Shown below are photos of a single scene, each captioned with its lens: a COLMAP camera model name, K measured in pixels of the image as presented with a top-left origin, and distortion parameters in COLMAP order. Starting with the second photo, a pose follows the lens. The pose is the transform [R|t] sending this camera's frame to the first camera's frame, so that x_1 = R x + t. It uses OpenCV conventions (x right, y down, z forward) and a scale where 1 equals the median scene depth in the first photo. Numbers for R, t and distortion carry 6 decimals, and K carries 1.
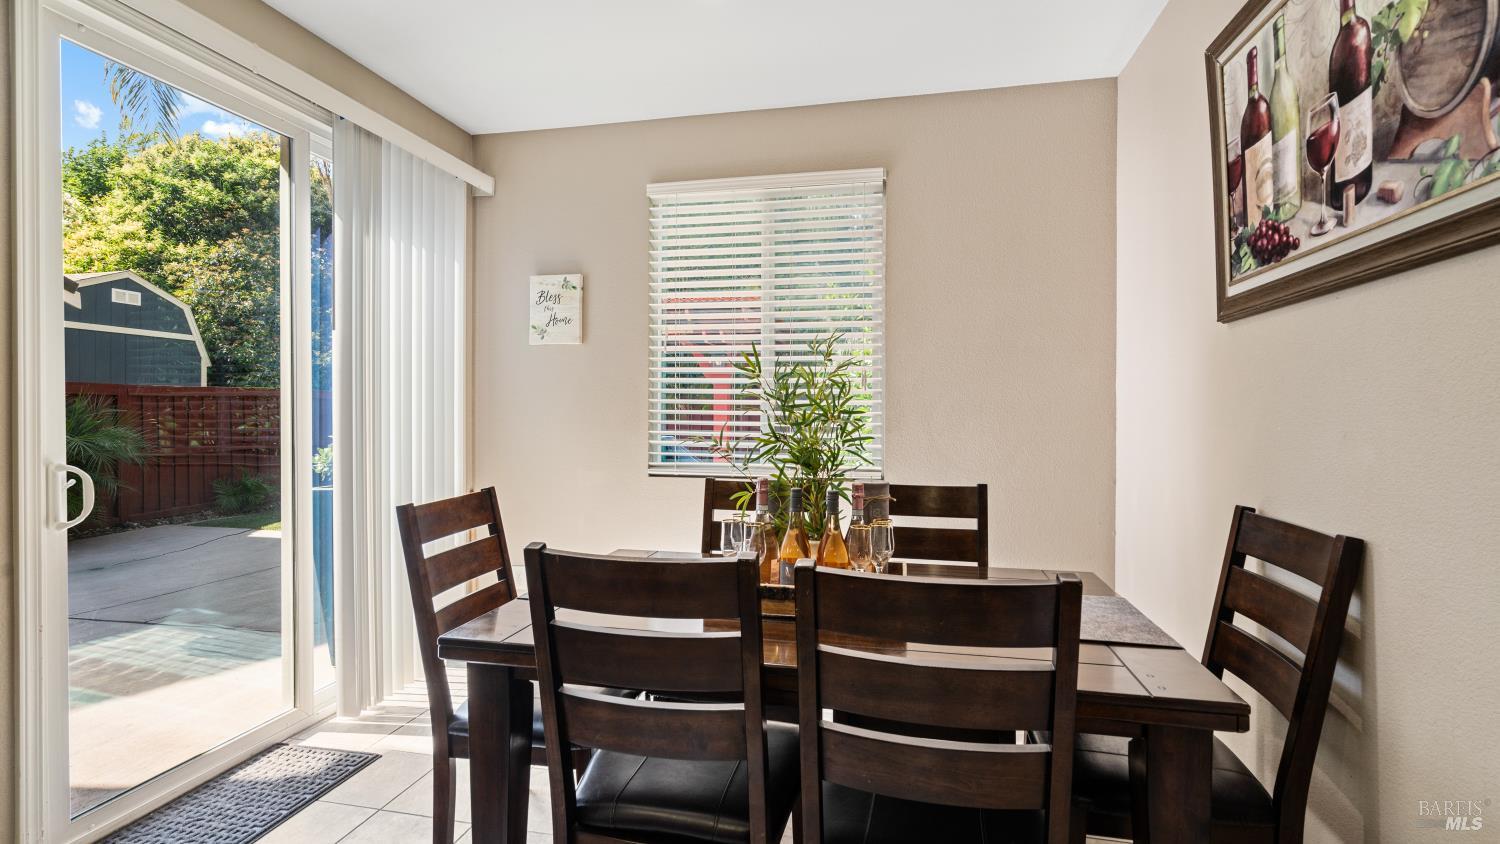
lens RADIAL K [[696.2, 0, 749.4], [0, 696.2, 417.4], [0, 0, 1]] dist [-0.000645, -0.000163]
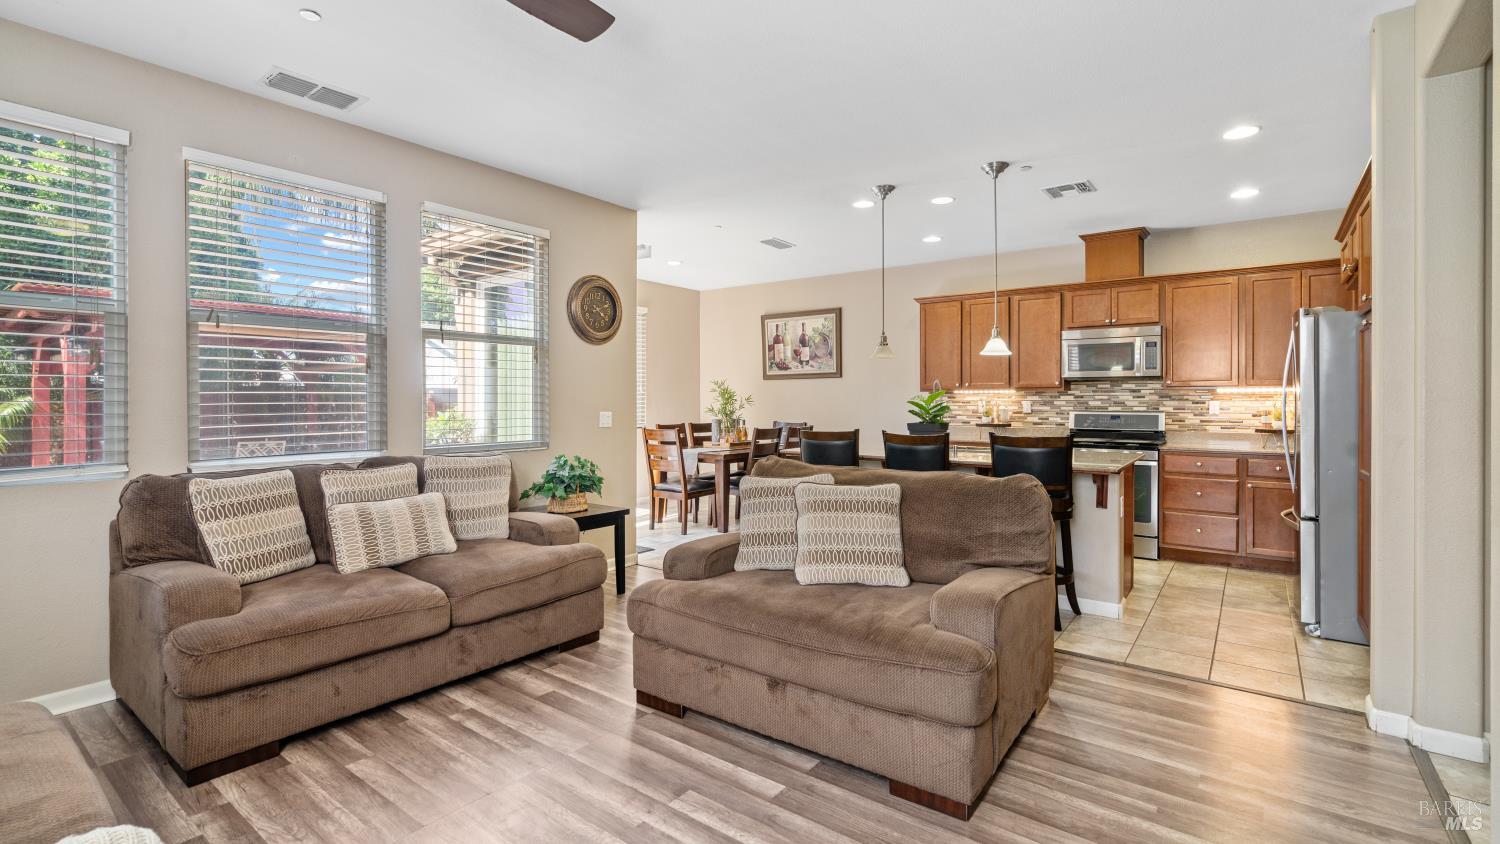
lens RADIAL K [[677.7, 0, 751.7], [0, 677.7, 406.5], [0, 0, 1]] dist [-0.000190, 0.000030]
pose [[0.413557, -0.012964, 0.910386, -3.824596], [0.007655, 0.999913, 0.010761, -0.020120], [-0.910446, 0.002519, 0.413621, -0.803922]]
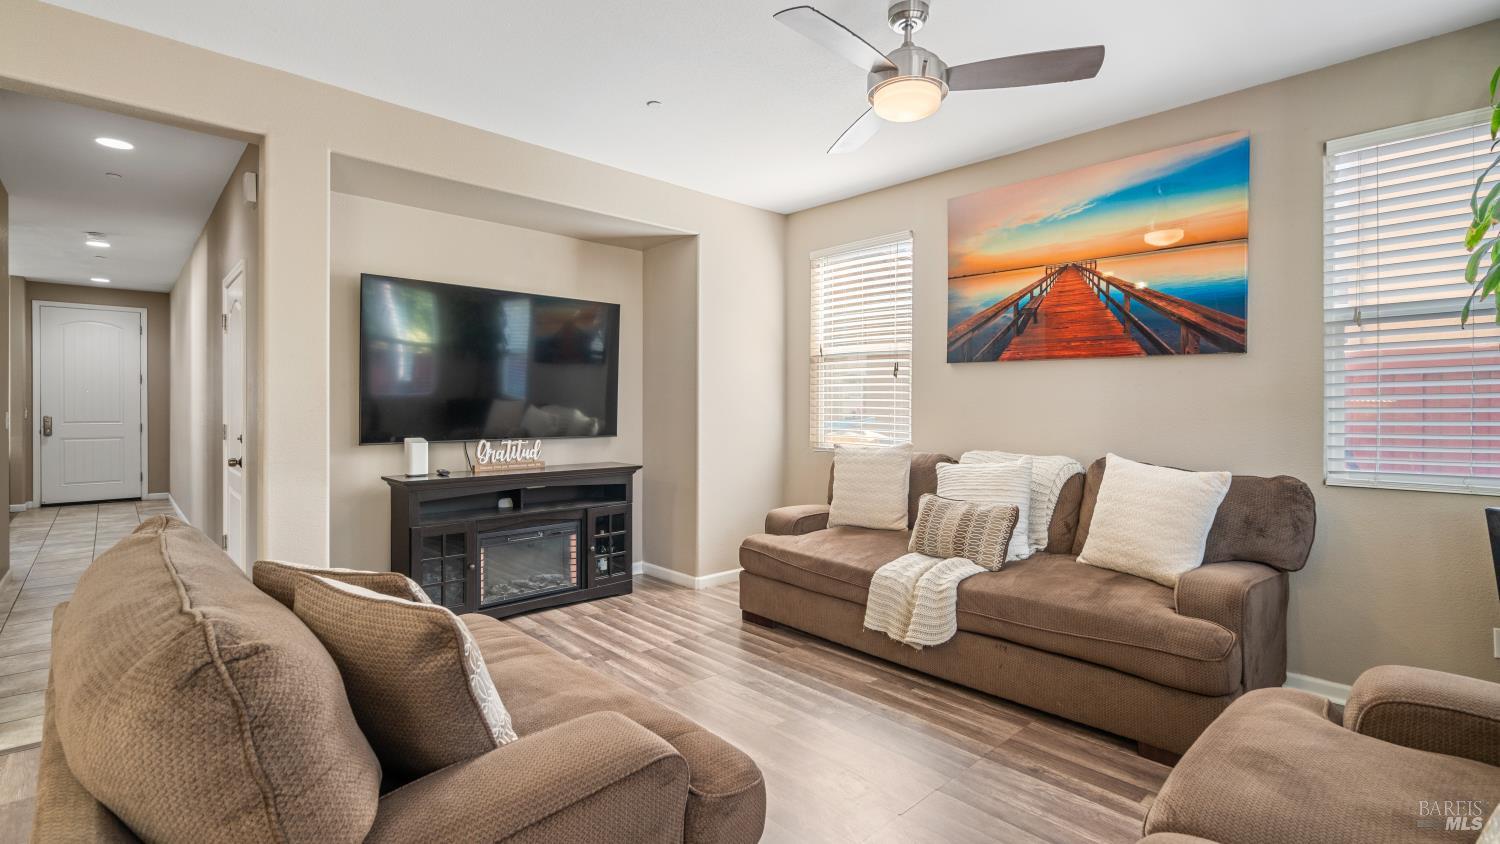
lens RADIAL K [[677.5, 0, 742.1], [0, 677.5, 408.4], [0, 0, 1]] dist [0.000881, -0.000009]
pose [[-0.565350, -0.004059, -0.824841, -1.666709], [-0.013294, 0.999903, 0.004191, -0.014053], [0.824744, 0.013335, -0.565349, 0.650168]]
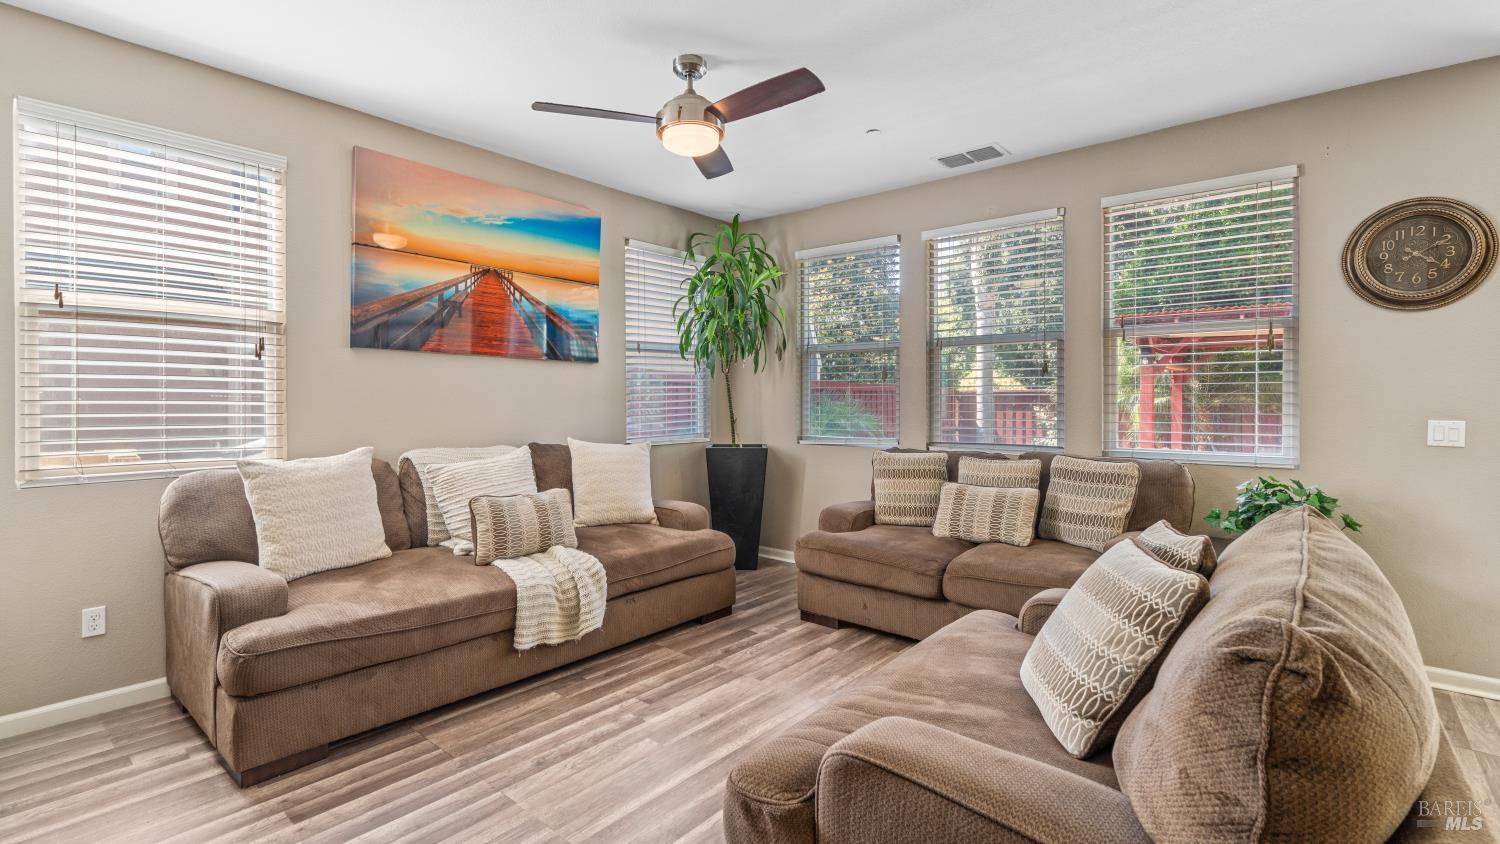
lens RADIAL K [[671.6, 0, 752.6], [0, 671.6, 407.5], [0, 0, 1]] dist [-0.002671, 0.000564]
pose [[0.883817, 0.003645, -0.467818, -2.156894], [-0.001862, 0.999989, 0.004274, -0.010345], [0.467828, -0.002906, 0.883815, -1.378529]]
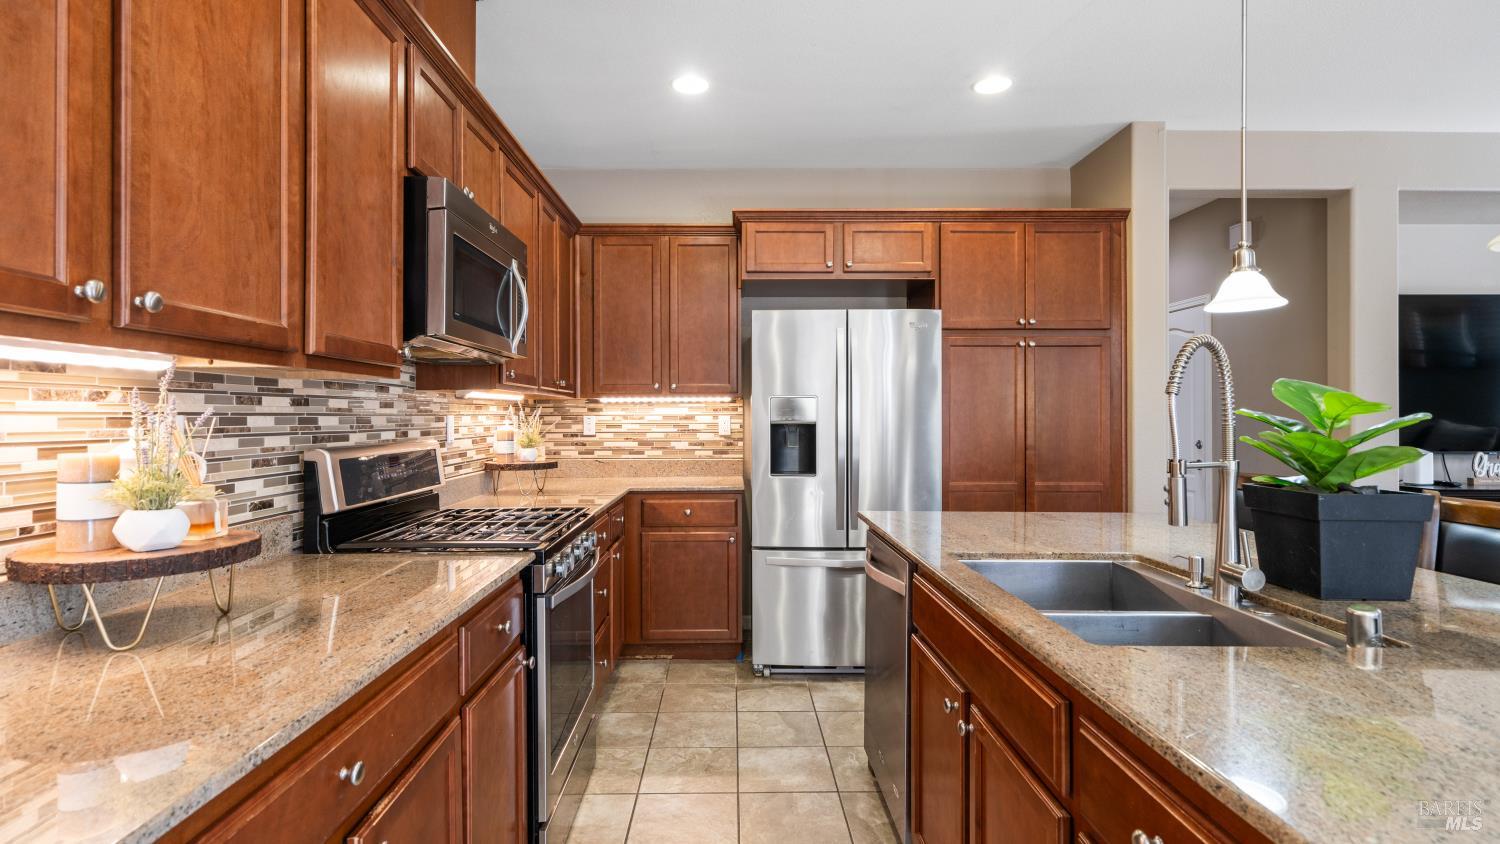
lens RADIAL K [[729.3, 0, 742.1], [0, 729.3, 415.7], [0, 0, 1]] dist [0.004398, 0.000250]
pose [[-0.974022, -0.003777, -0.226423, -0.055814], [-0.005061, 0.999974, 0.005094, -0.004827], [0.226398, 0.006108, -0.974016, 0.402671]]
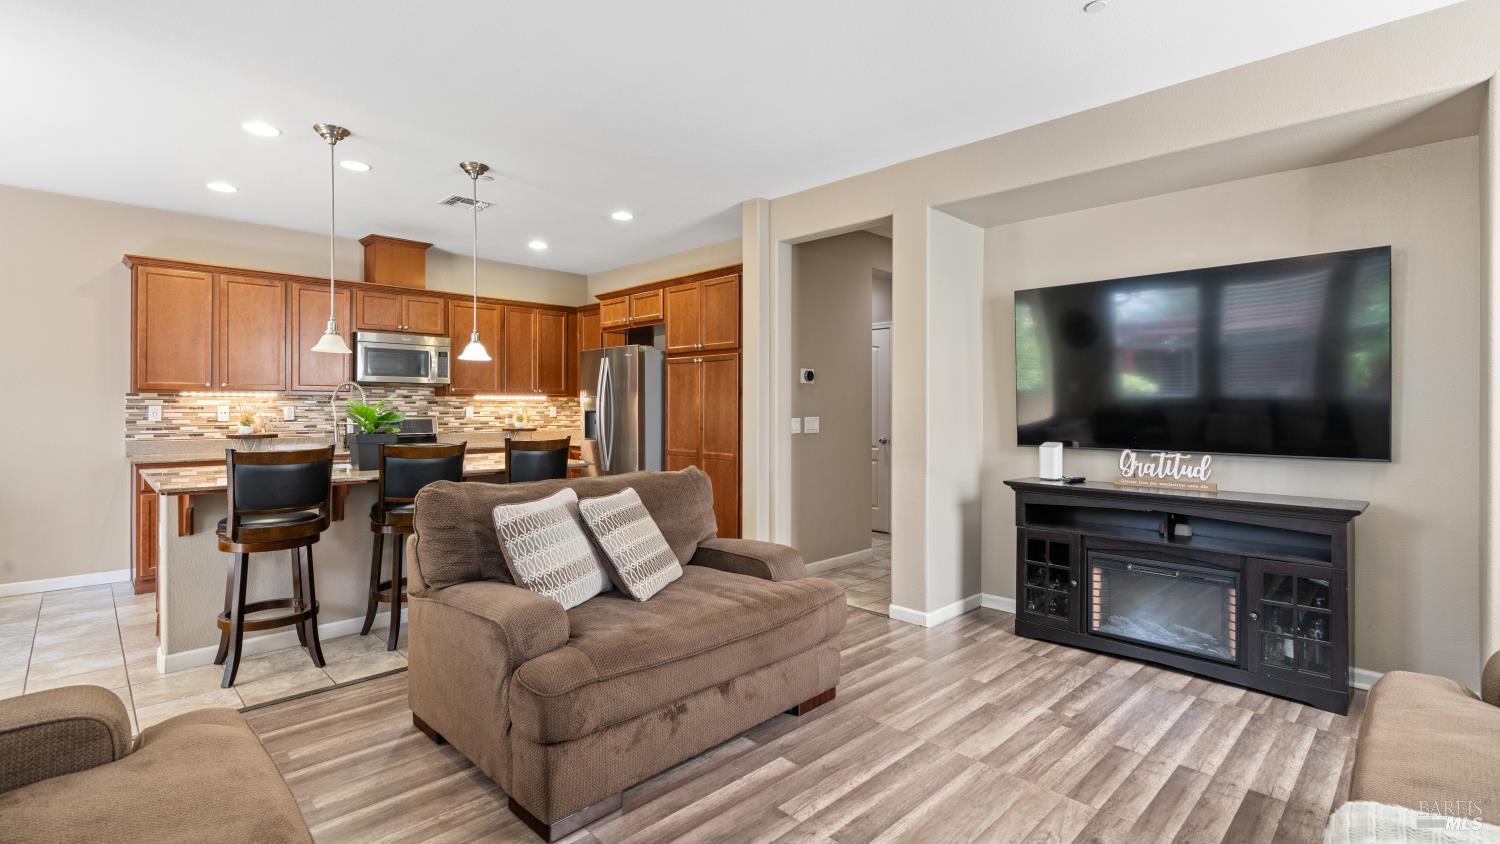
lens RADIAL K [[677.7, 0, 751.7], [0, 677.7, 406.5], [0, 0, 1]] dist [-0.000190, 0.000030]
pose [[-0.840959, -0.006432, 0.541061, -3.329586], [-0.002395, 0.999964, 0.008165, -0.029235], [-0.541094, 0.005570, -0.840944, 0.955225]]
